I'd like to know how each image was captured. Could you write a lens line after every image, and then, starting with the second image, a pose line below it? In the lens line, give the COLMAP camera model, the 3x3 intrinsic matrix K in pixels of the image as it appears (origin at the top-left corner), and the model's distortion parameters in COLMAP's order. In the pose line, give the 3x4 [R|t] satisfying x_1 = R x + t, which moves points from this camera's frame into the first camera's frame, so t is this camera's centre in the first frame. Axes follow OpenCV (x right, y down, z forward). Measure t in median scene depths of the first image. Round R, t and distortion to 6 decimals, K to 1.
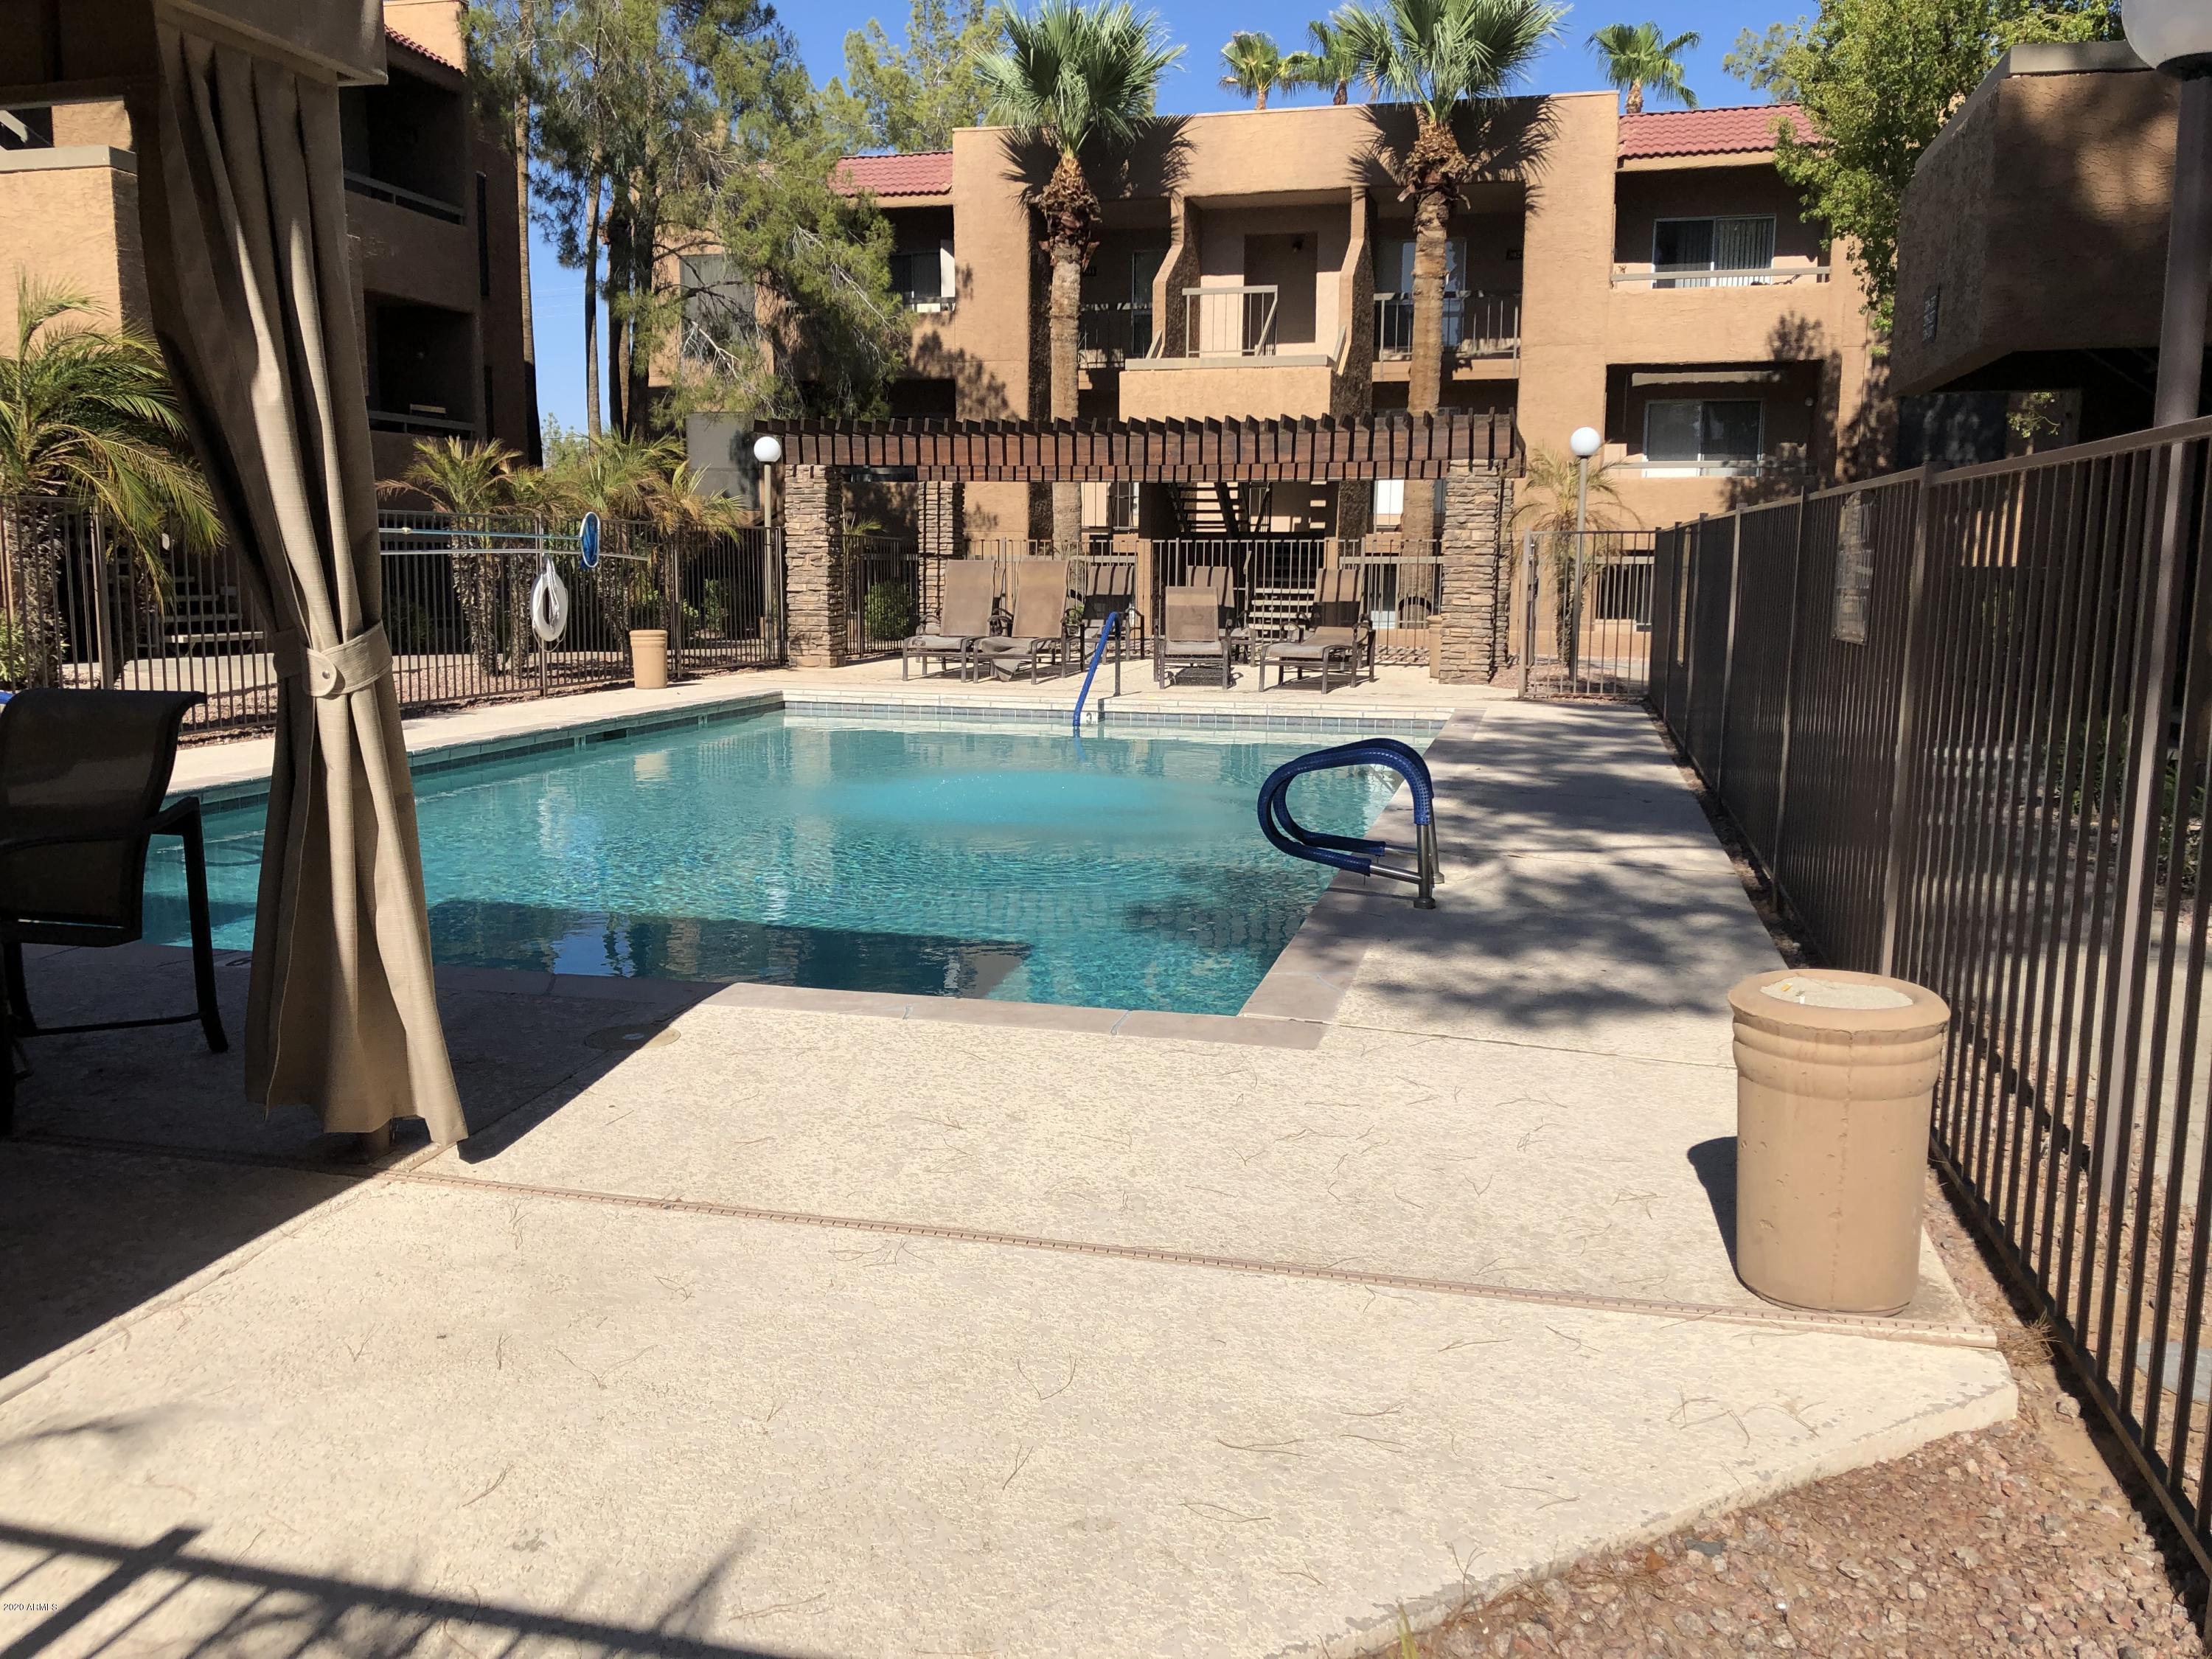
lens RADIAL K [[1785.3, 0, 1106.0], [0, 1785.3, 829.5], [0, 0, 1]] dist [-0.016676, -0.010274]
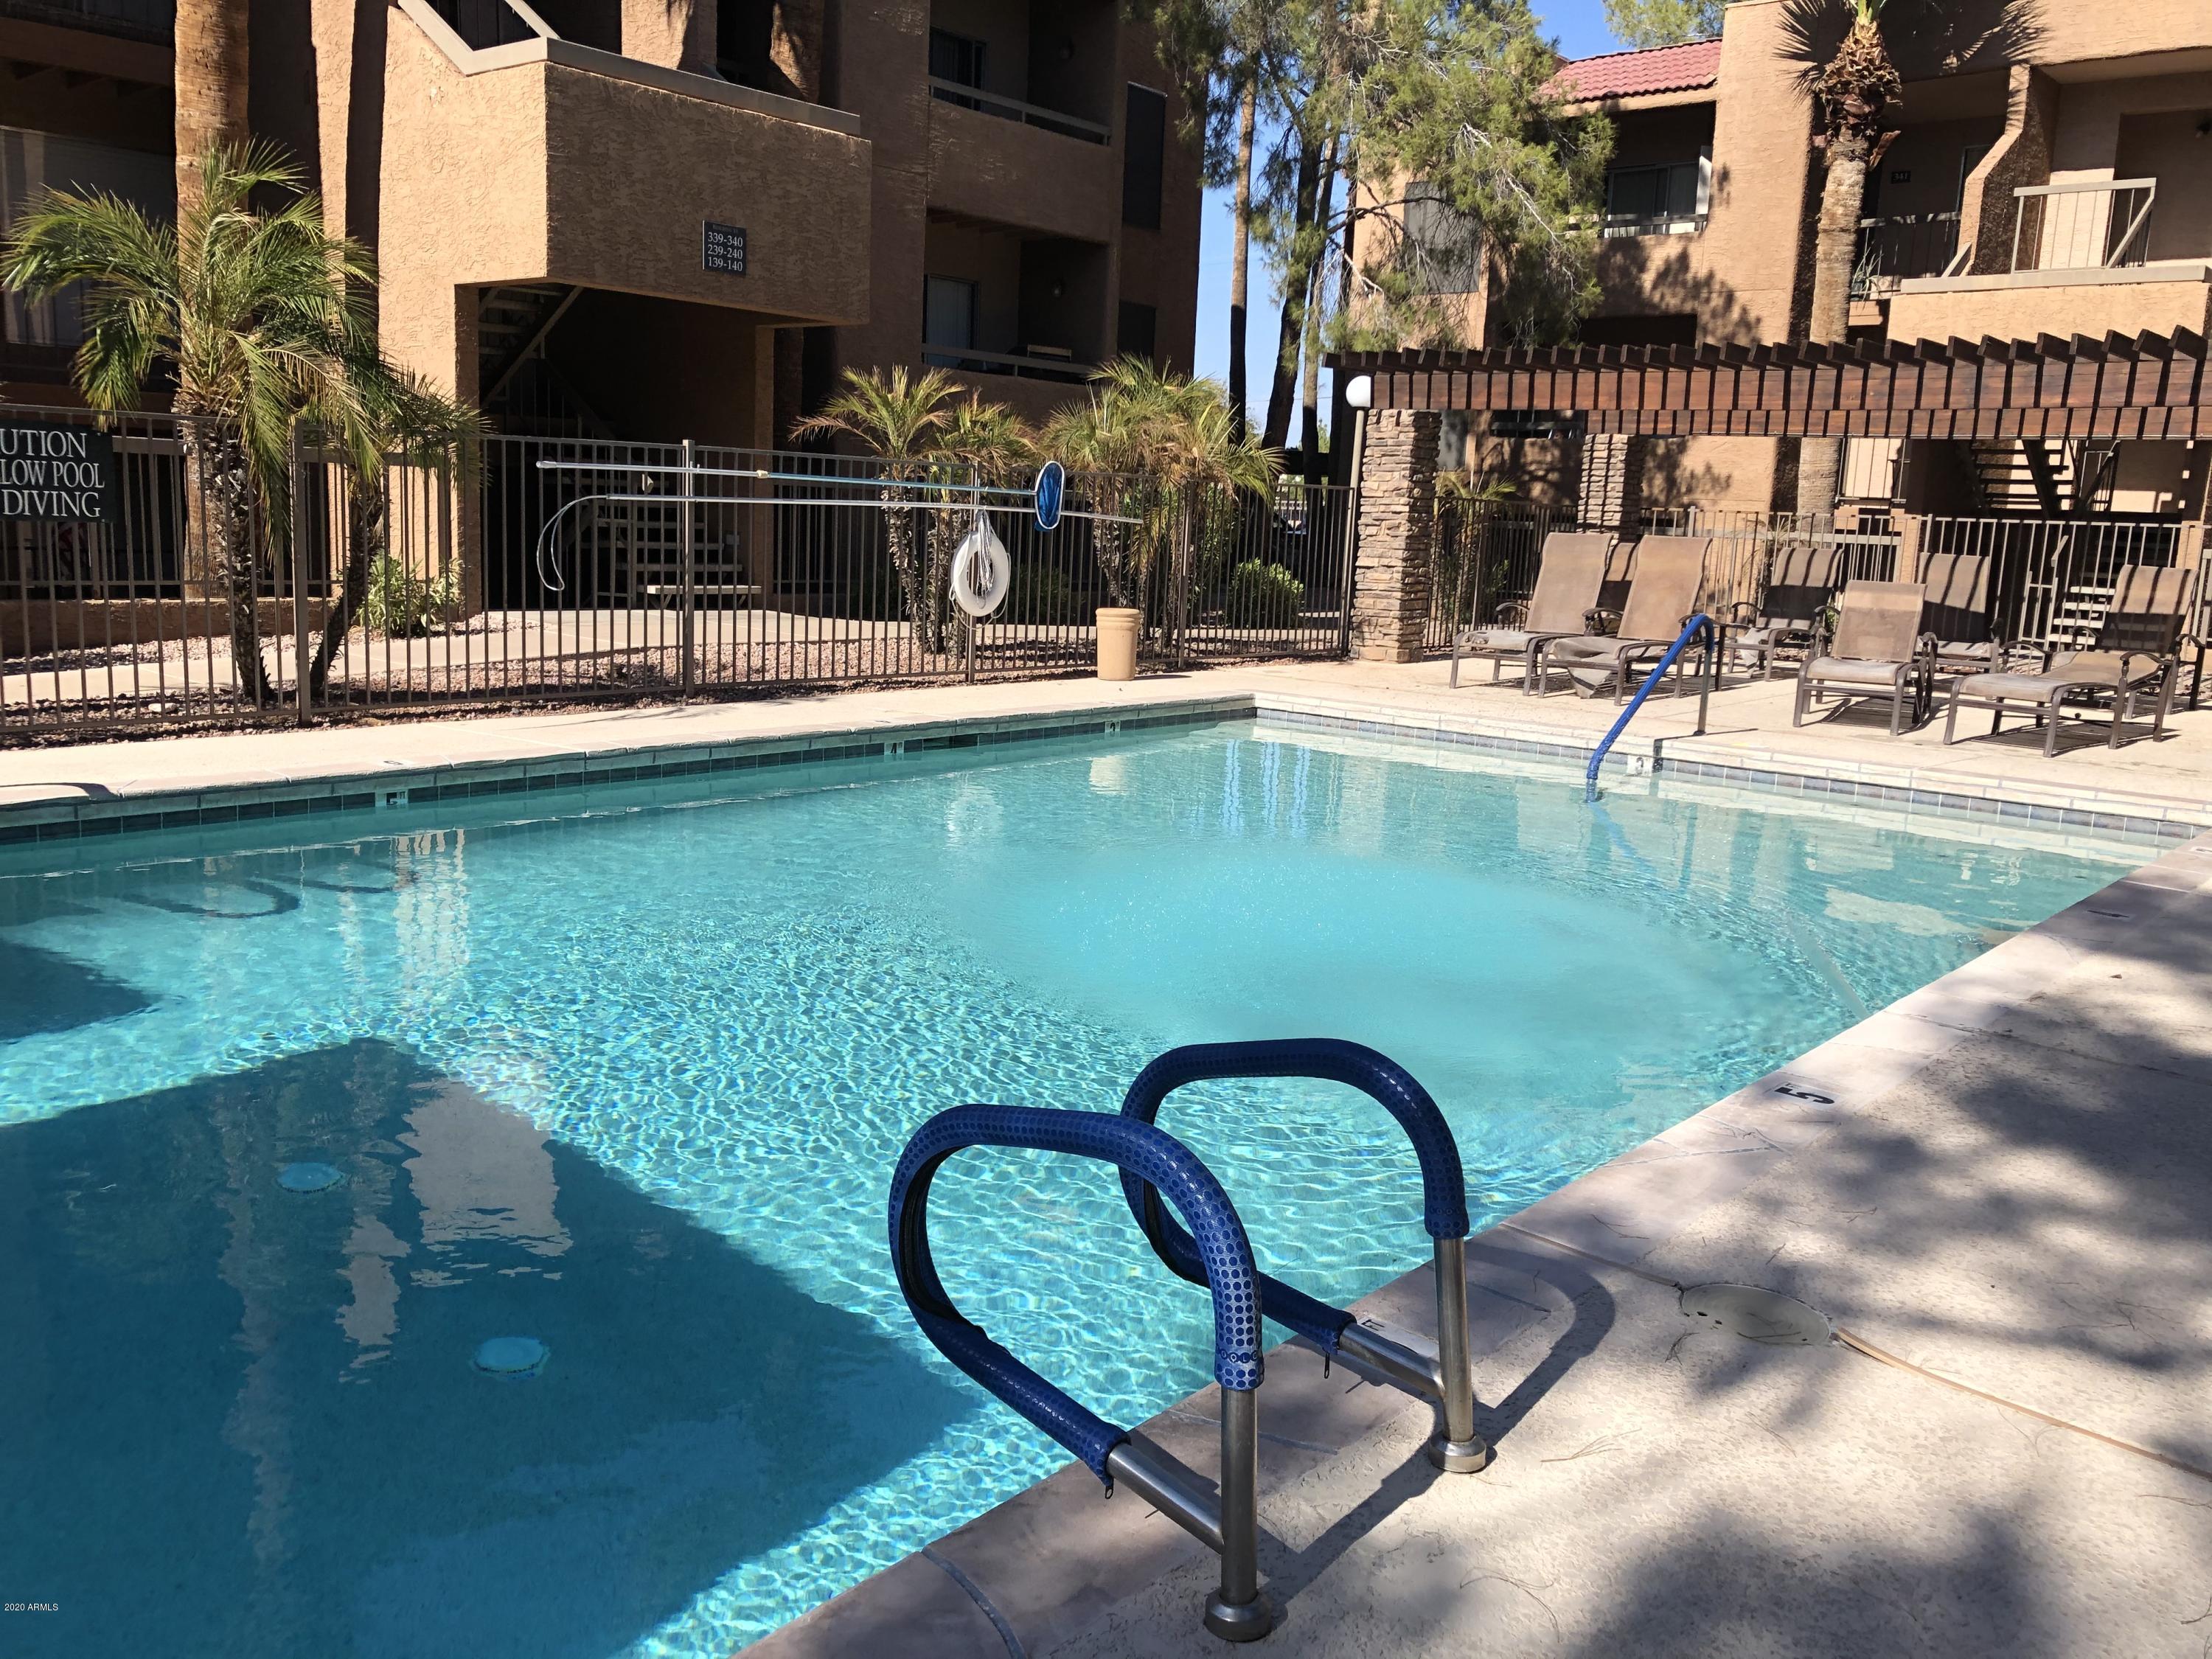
lens RADIAL K [[1836.7, 0, 1106.9], [0, 1836.7, 789.6], [0, 0, 1]] dist [0.008393, -0.009081]
pose [[0.896908, 0.093204, -0.432283, 0.089473], [-0.096813, 0.995208, 0.013706, -0.033197], [0.431489, 0.029558, 0.901634, 0.204095]]
